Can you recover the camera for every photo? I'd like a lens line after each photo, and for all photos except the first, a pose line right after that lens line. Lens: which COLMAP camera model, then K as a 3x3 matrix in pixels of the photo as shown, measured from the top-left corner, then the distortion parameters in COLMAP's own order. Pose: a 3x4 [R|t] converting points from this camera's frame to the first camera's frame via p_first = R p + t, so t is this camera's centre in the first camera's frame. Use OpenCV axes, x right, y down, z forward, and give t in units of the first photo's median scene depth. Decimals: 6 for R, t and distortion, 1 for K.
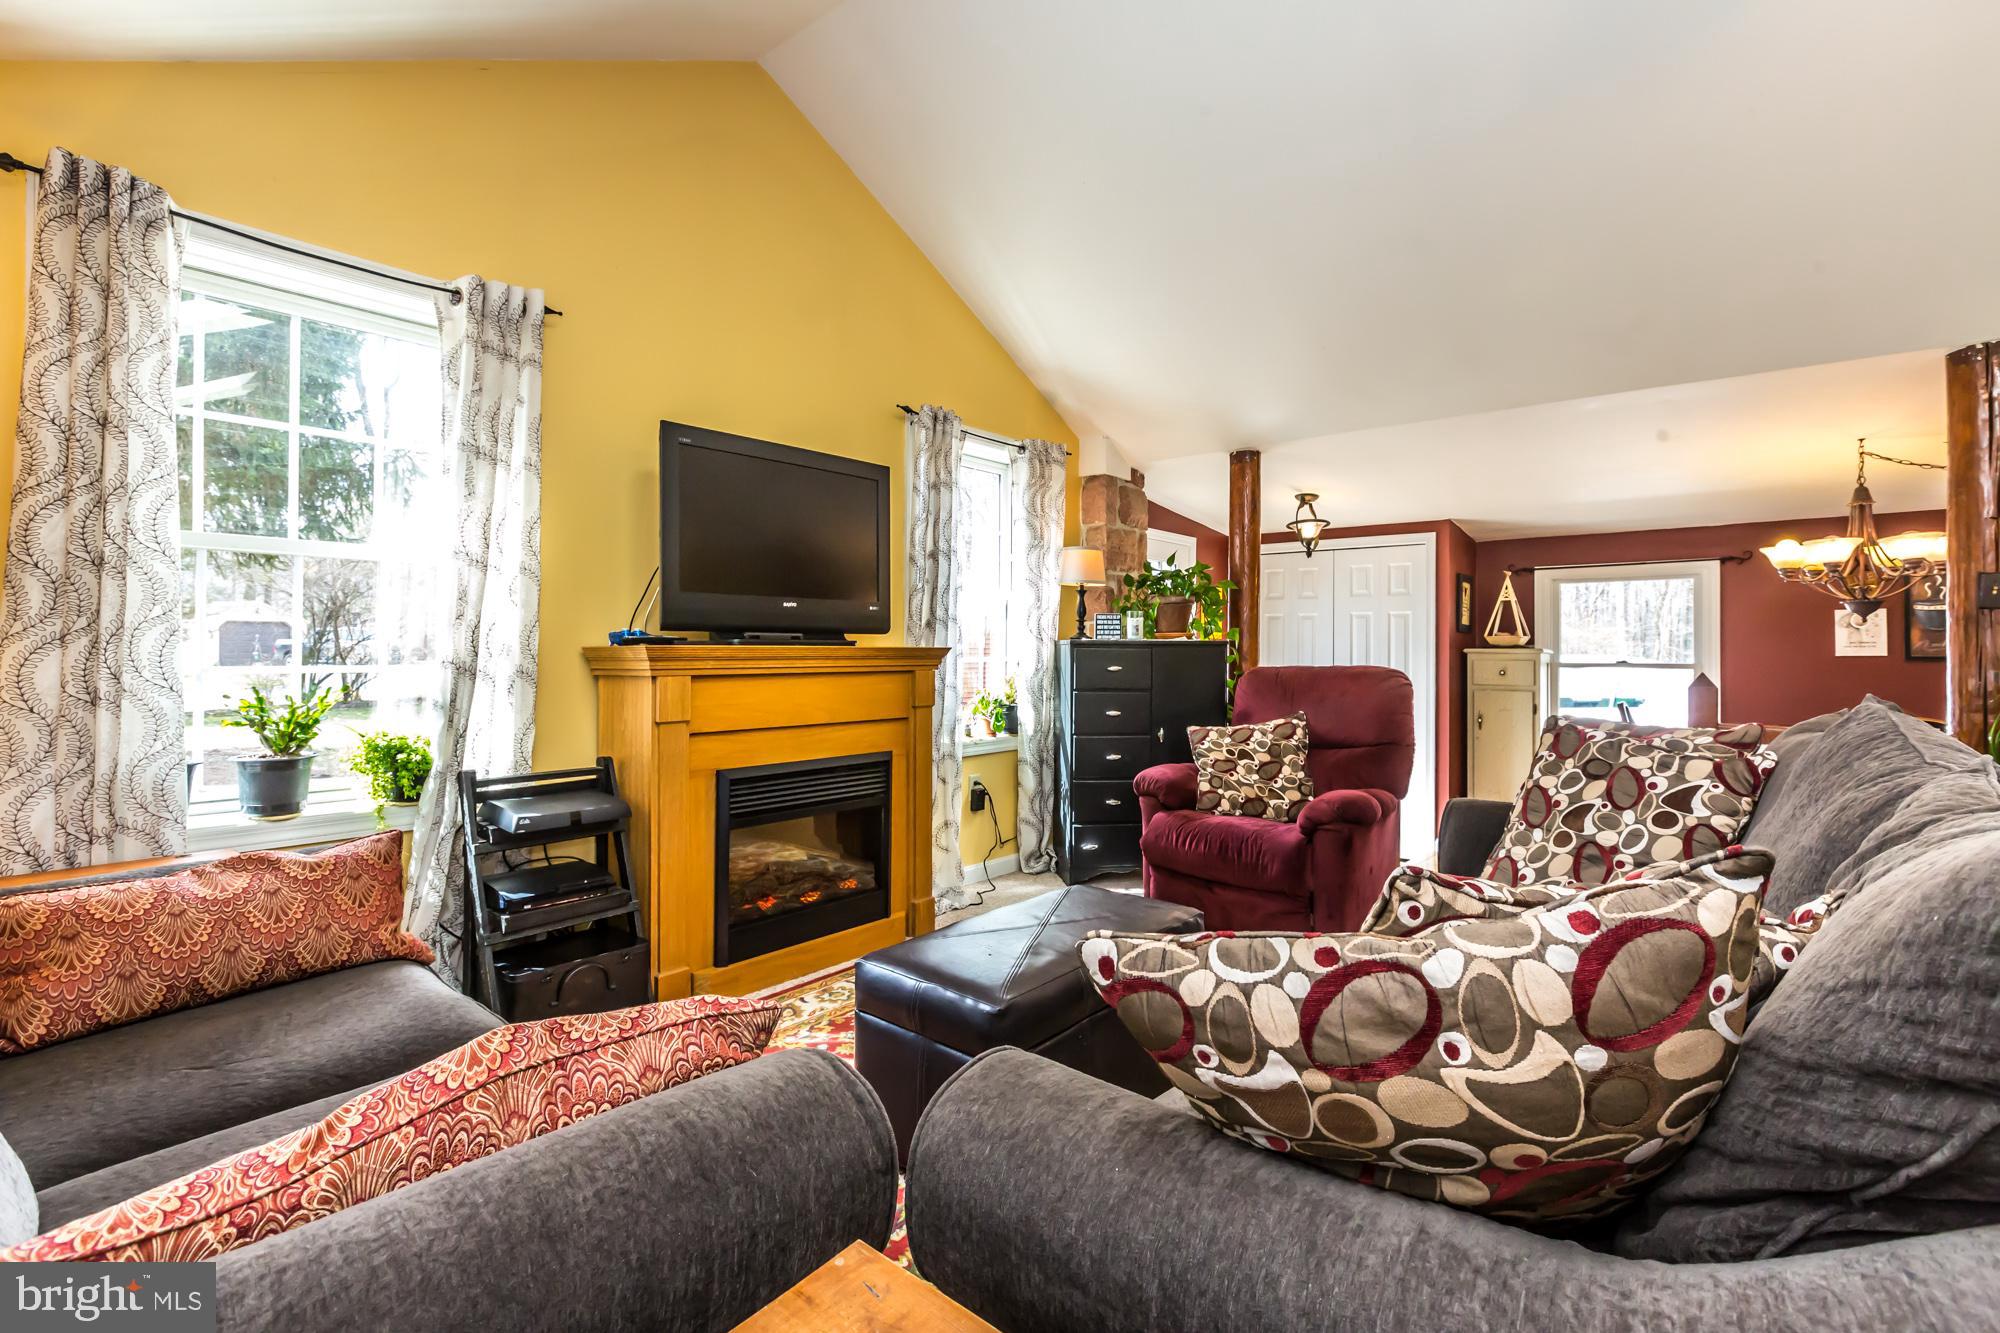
lens RADIAL K [[898.5, 0, 1000.3], [0, 898.5, 640.1], [0, 0, 1]] dist [0.001590, 0.000430]
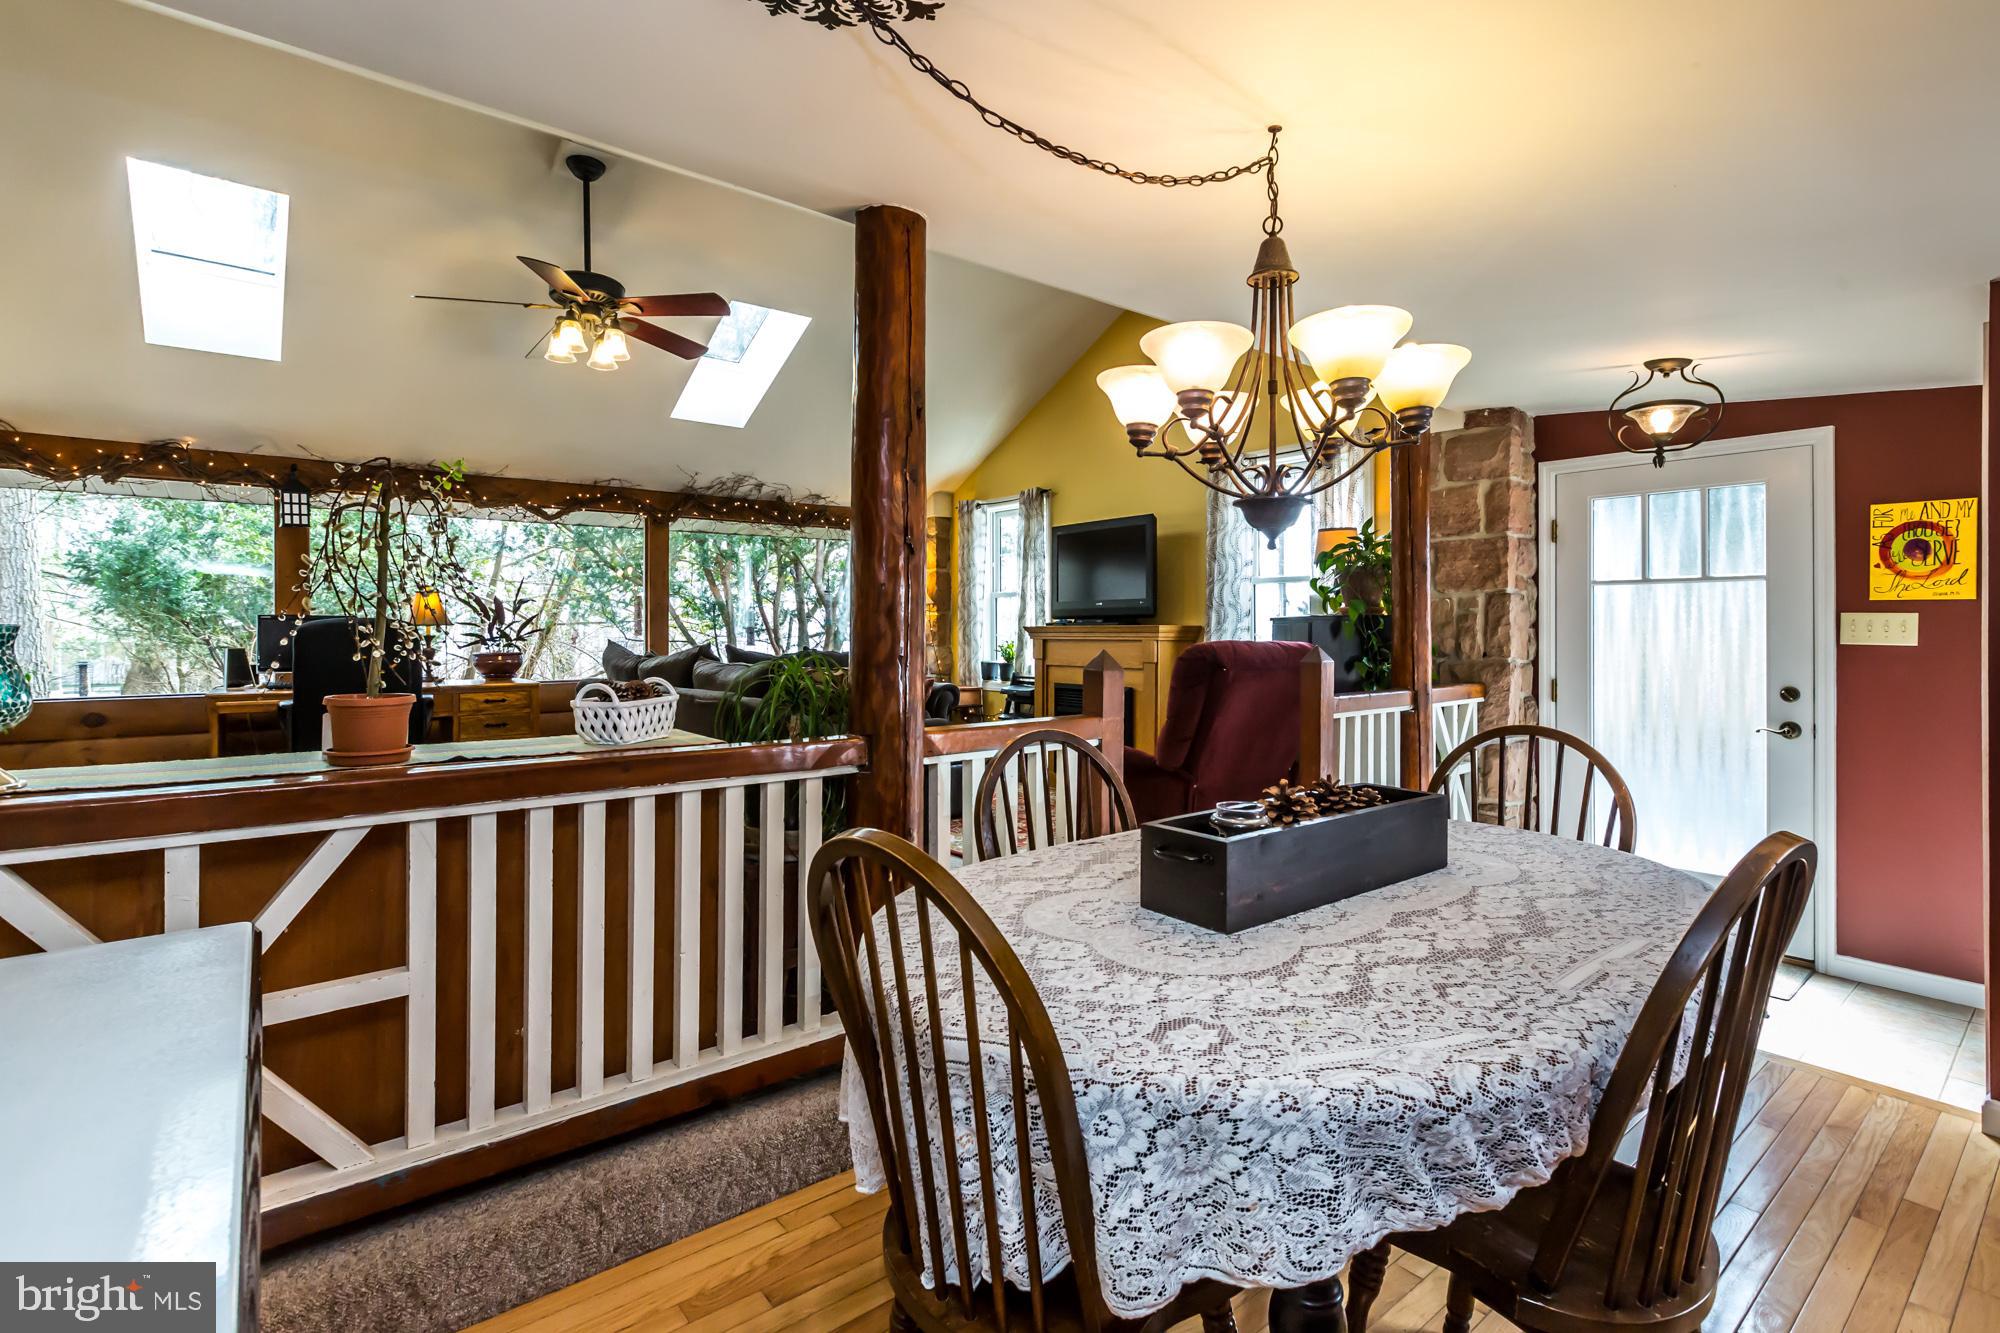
lens RADIAL K [[928.8, 0, 994.5], [0, 928.8, 622.2], [0, 0, 1]] dist [-0.003898, -0.000014]
pose [[-0.193551, -0.012090, -0.981016, 1.718696], [0.010897, 0.999836, -0.014472, 0.025420], [0.981030, -0.013491, -0.193388, 1.150628]]
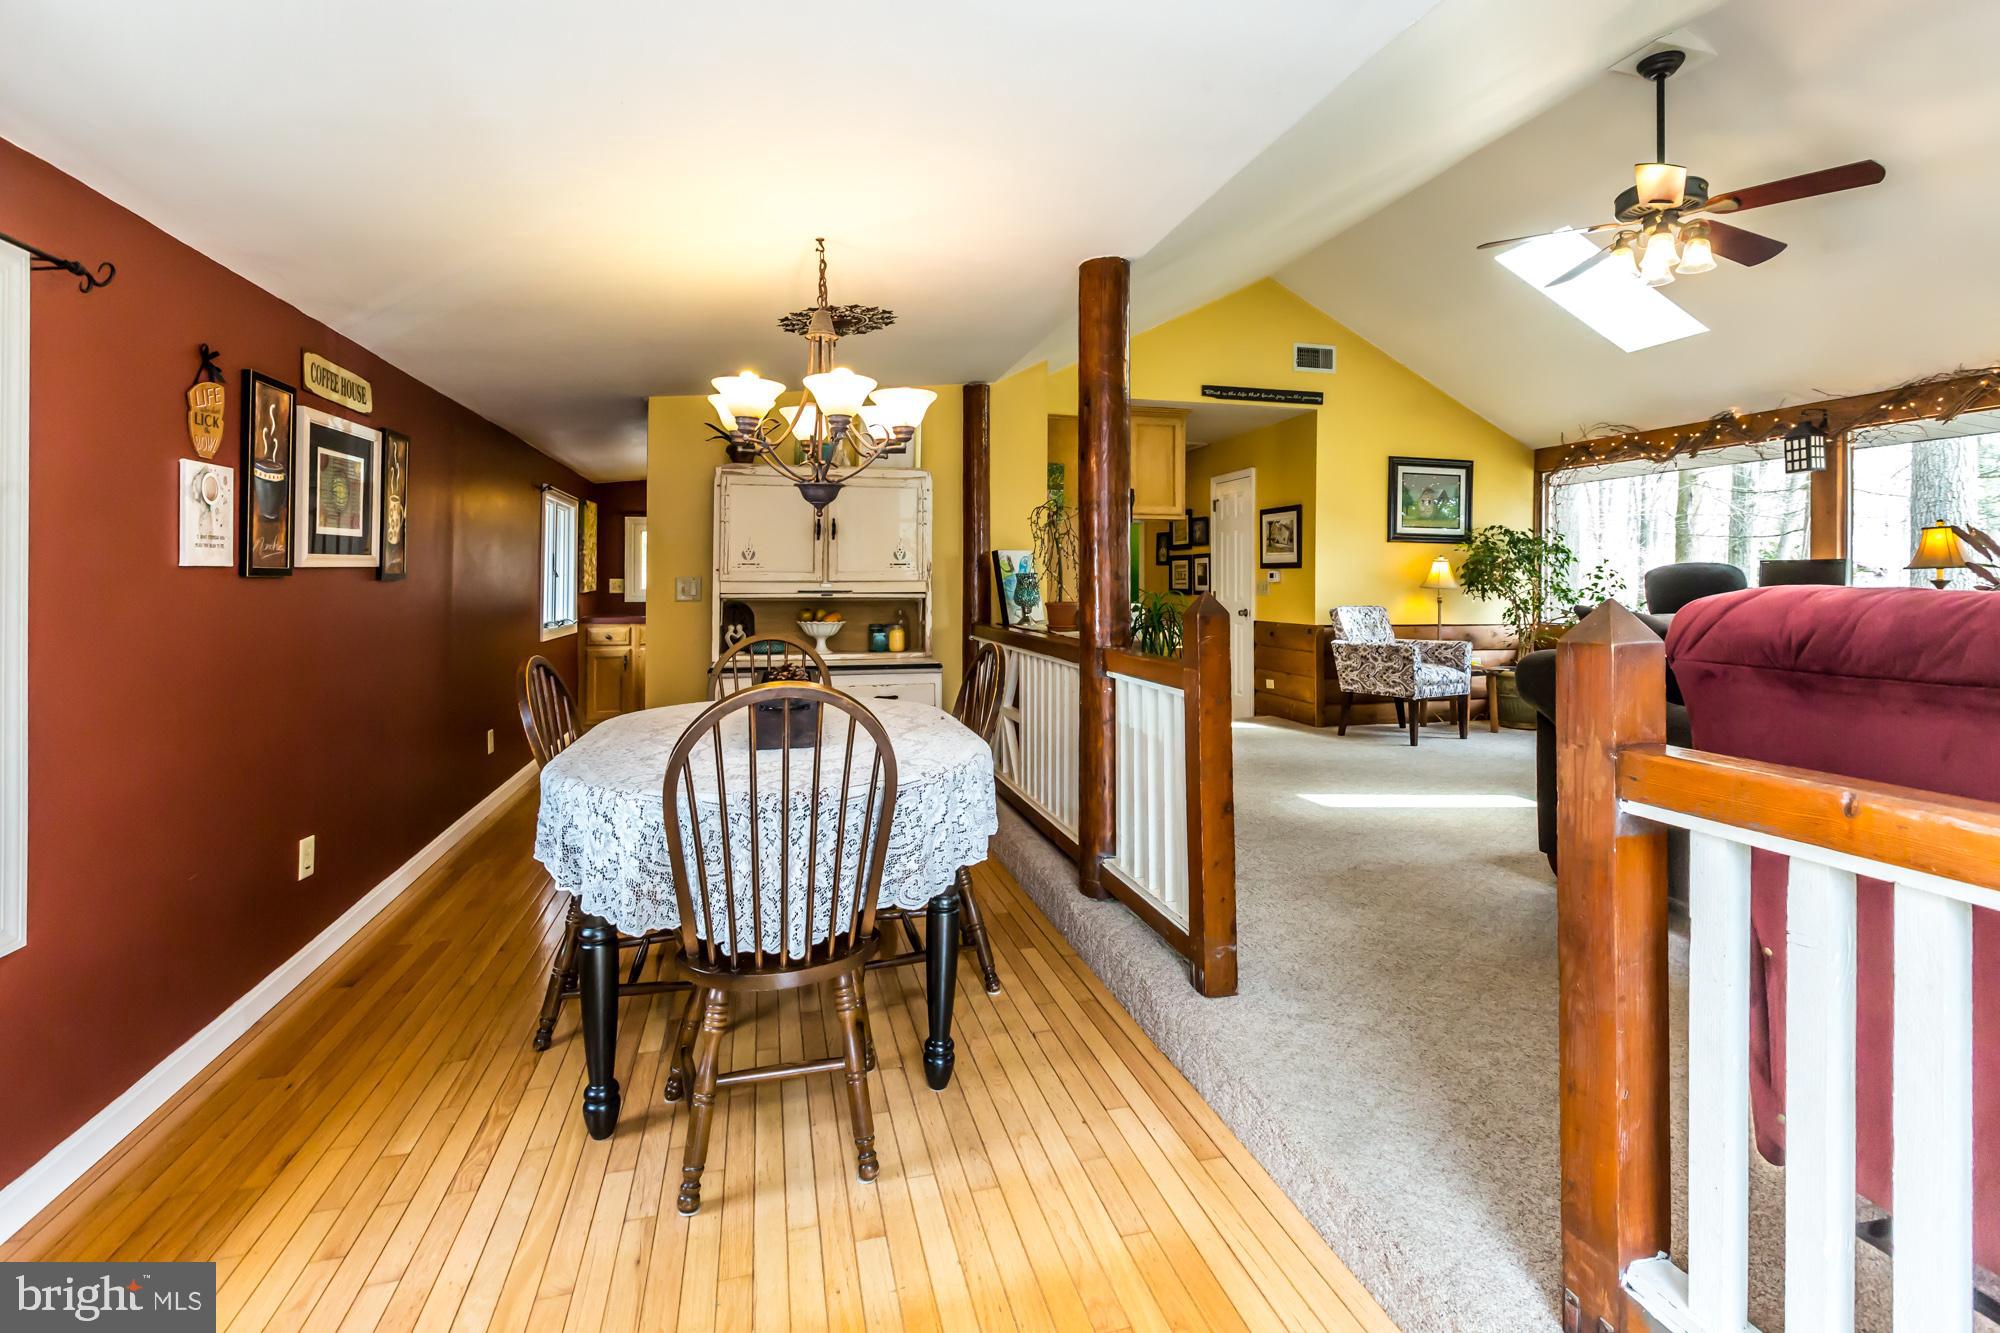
lens RADIAL K [[923.6, 0, 1005.6], [0, 923.6, 585.3], [0, 0, 1]] dist [0.002396, -0.000227]
pose [[-0.817927, -0.006072, 0.575290, 0.554795], [-0.009762, 0.999947, -0.003326, 0.040506], [-0.575239, -0.008336, -0.817943, 1.794908]]
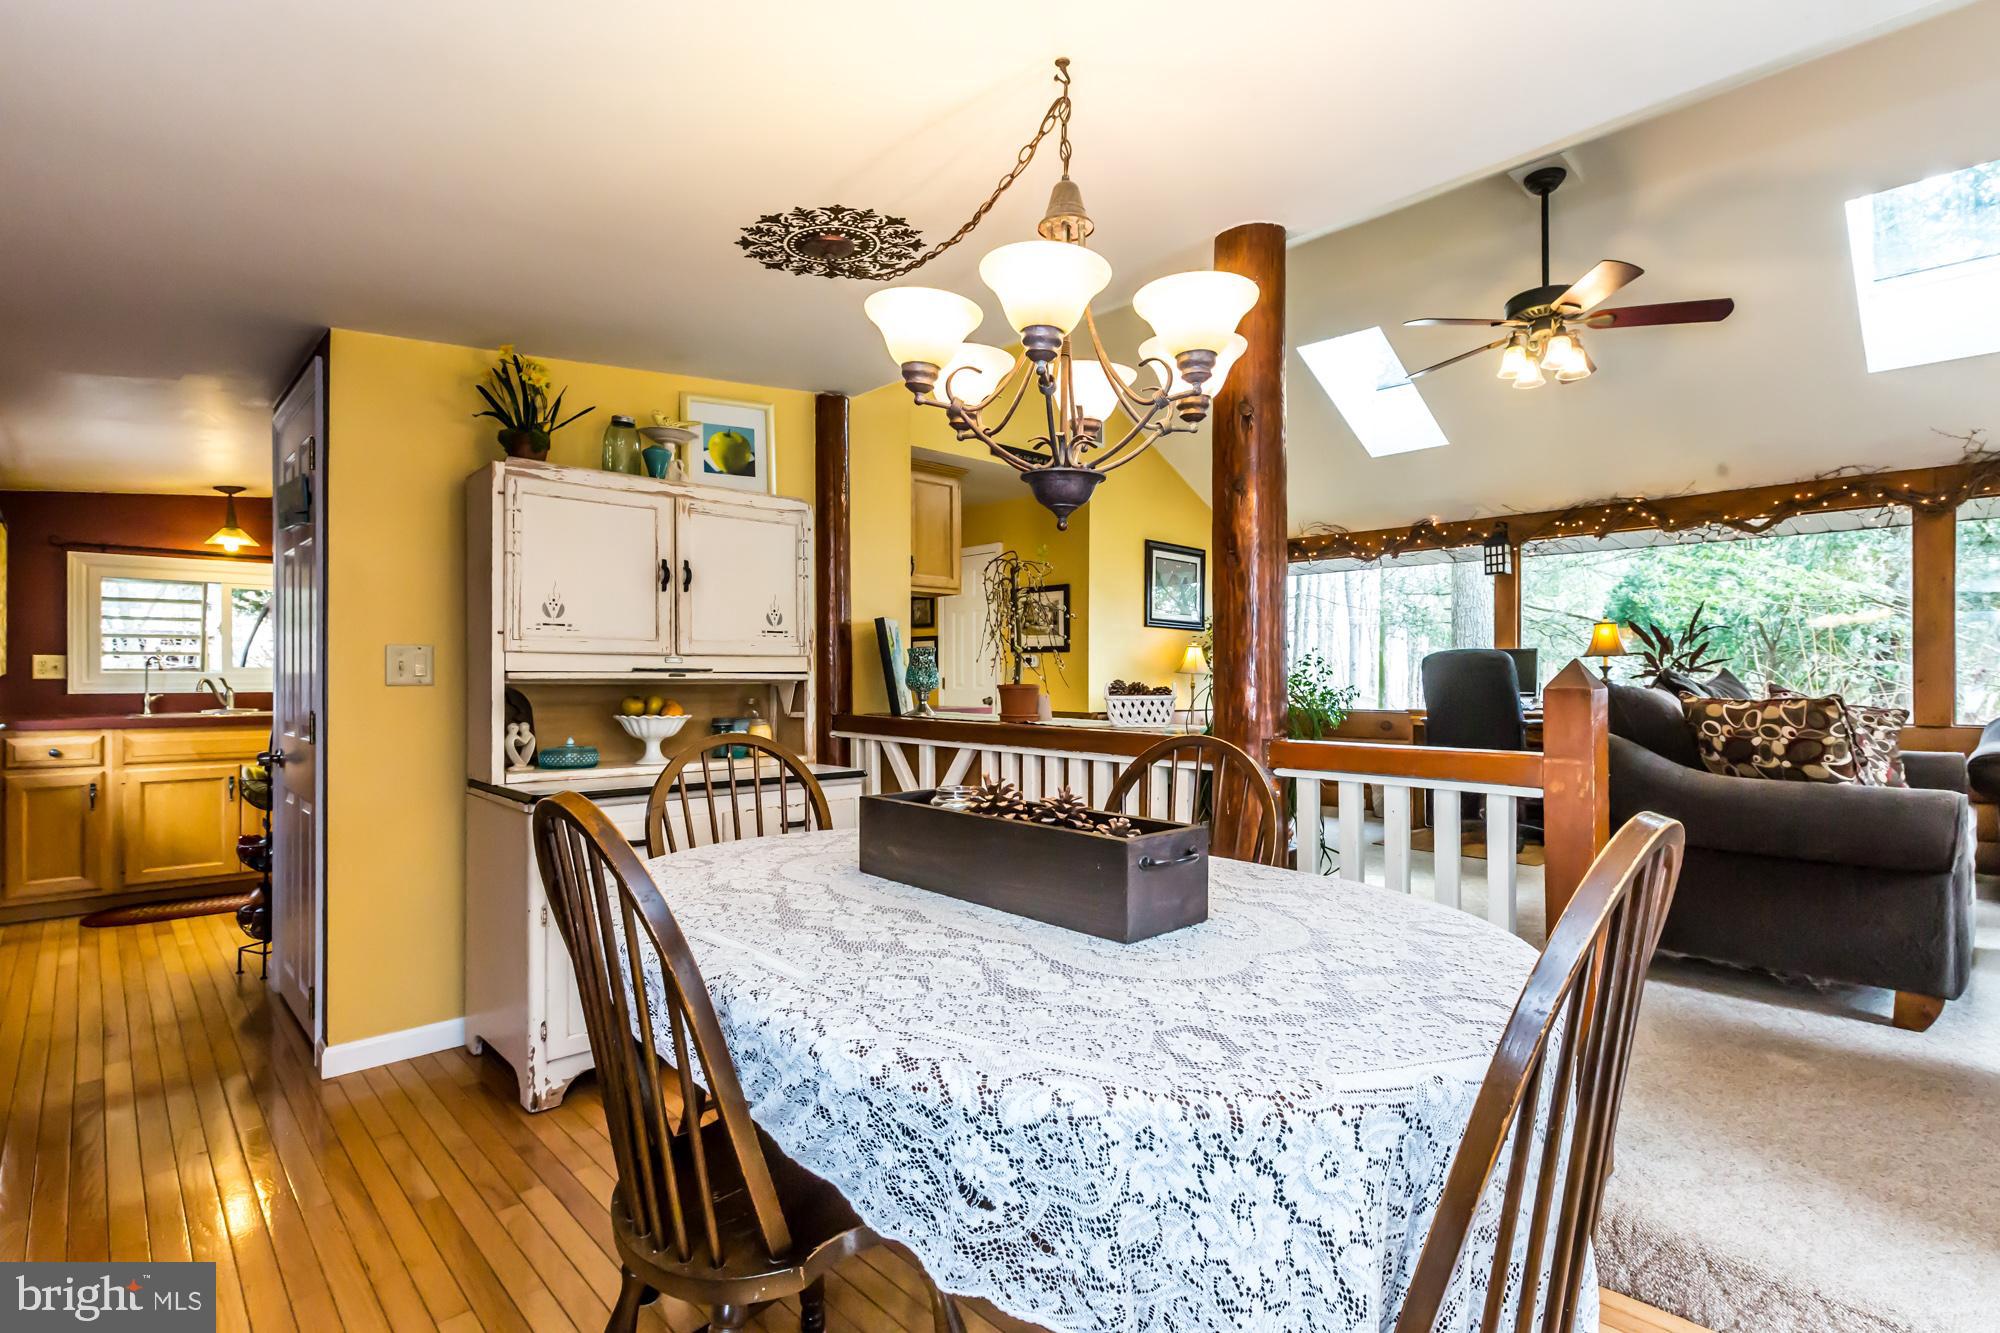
lens RADIAL K [[956.2, 0, 1018.1], [0, 956.2, 678.4], [0, 0, 1]] dist [0.000413, 0.000500]
pose [[-0.994550, -0.007344, 0.104000, 1.135028], [-0.008182, 0.999937, -0.007628, 0.060889], [-0.103938, -0.008437, -0.994548, 1.722539]]
